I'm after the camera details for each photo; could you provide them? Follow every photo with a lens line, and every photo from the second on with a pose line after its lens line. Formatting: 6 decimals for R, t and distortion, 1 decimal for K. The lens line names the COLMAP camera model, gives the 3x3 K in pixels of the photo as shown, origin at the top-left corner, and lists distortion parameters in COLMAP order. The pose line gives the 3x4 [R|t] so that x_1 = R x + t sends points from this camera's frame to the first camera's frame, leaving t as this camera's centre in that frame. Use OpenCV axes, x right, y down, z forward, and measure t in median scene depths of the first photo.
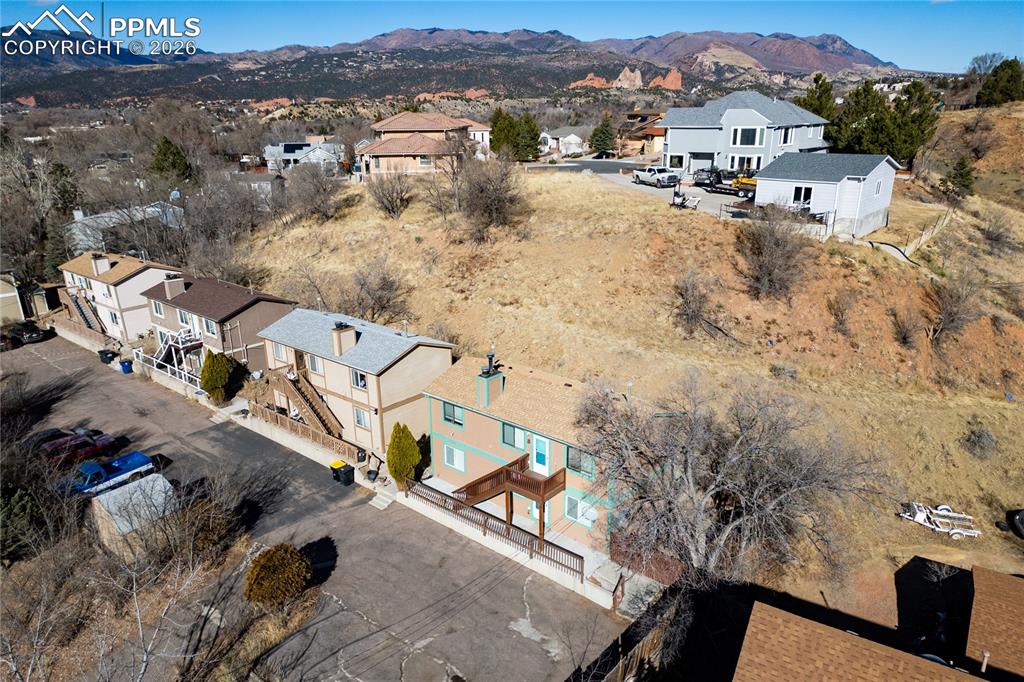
lens RADIAL K [[715.5, 0, 513.8], [0, 715.5, 358.4], [0, 0, 1]] dist [0.086298, -0.002385]
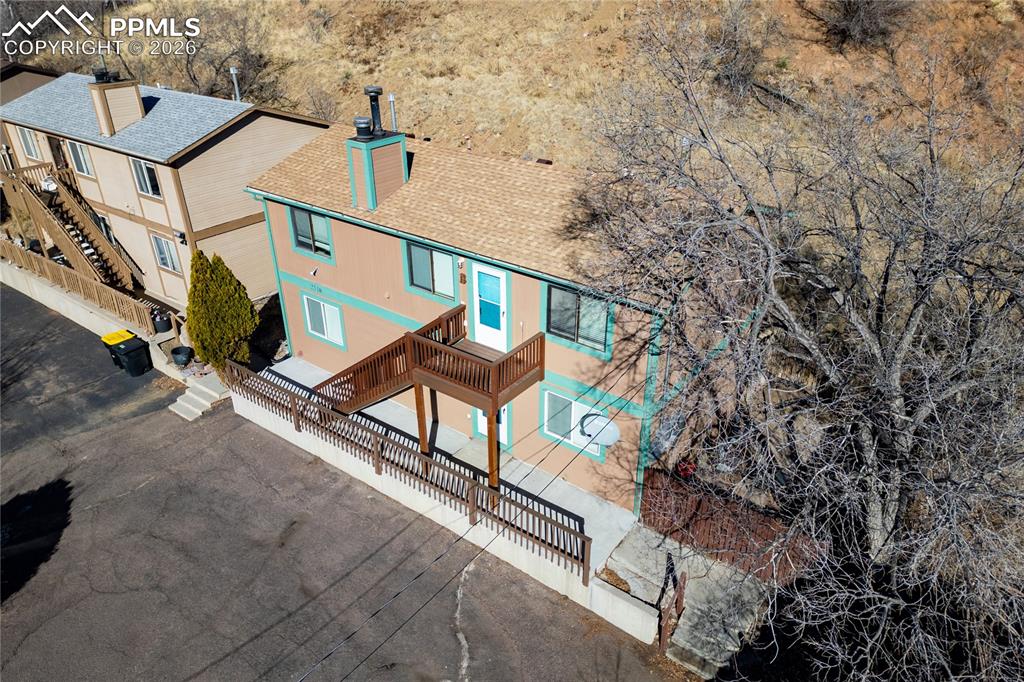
lens RADIAL K [[715.7, 0, 512.0], [0, 715.7, 341.0], [0, 0, 1]] dist [0.088559, -0.086086]
pose [[0.998244, -0.027045, 0.052704, 0.022340], [0.018409, 0.987275, 0.157952, 0.068779], [-0.056305, -0.156704, 0.986039, 0.443586]]
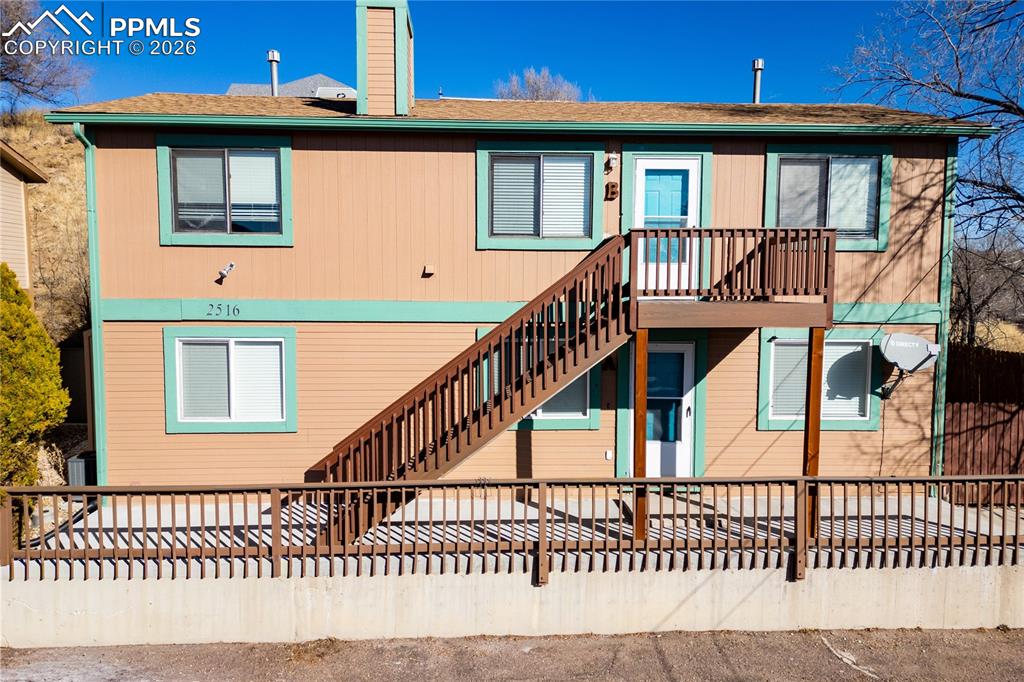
lens RADIAL K [[715.7, 0, 512.0], [0, 715.7, 341.0], [0, 0, 1]] dist [0.088559, -0.086086]
pose [[0.724351, -0.036297, 0.688475, -0.171778], [0.218943, 0.959030, -0.179791, 0.178403], [-0.653742, 0.280968, 0.702622, 0.693020]]
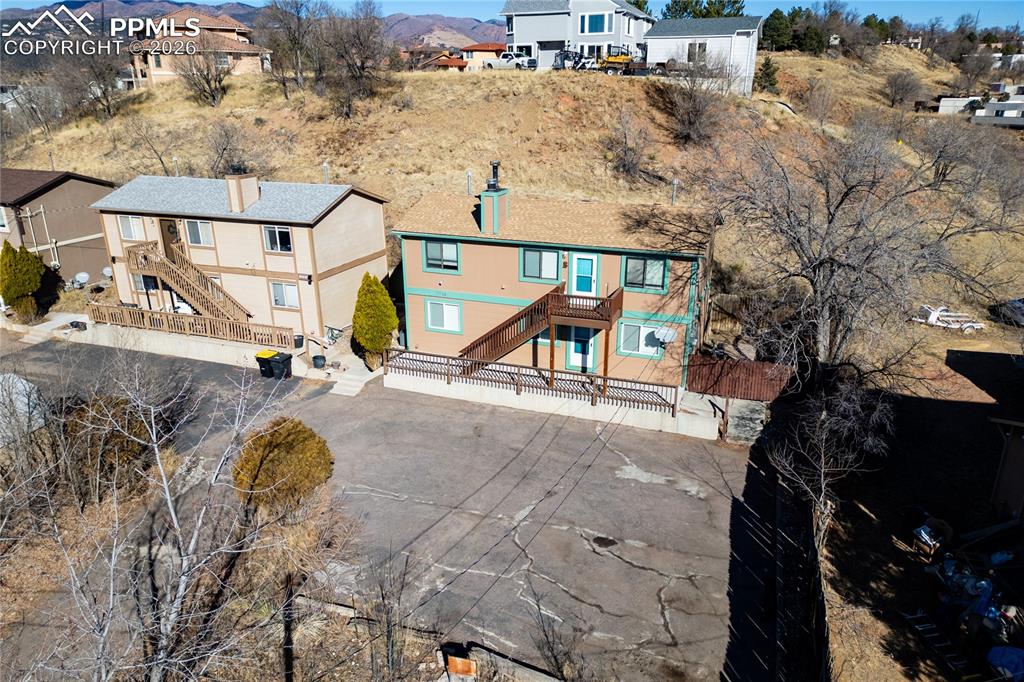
lens RADIAL K [[715.7, 0, 512.0], [0, 715.7, 341.0], [0, 0, 1]] dist [0.088559, -0.086086]
pose [[0.942087, -0.108601, 0.317296, -0.240060], [0.107276, 0.993992, 0.021699, 0.144723], [-0.317747, 0.013595, 0.948078, 0.229652]]
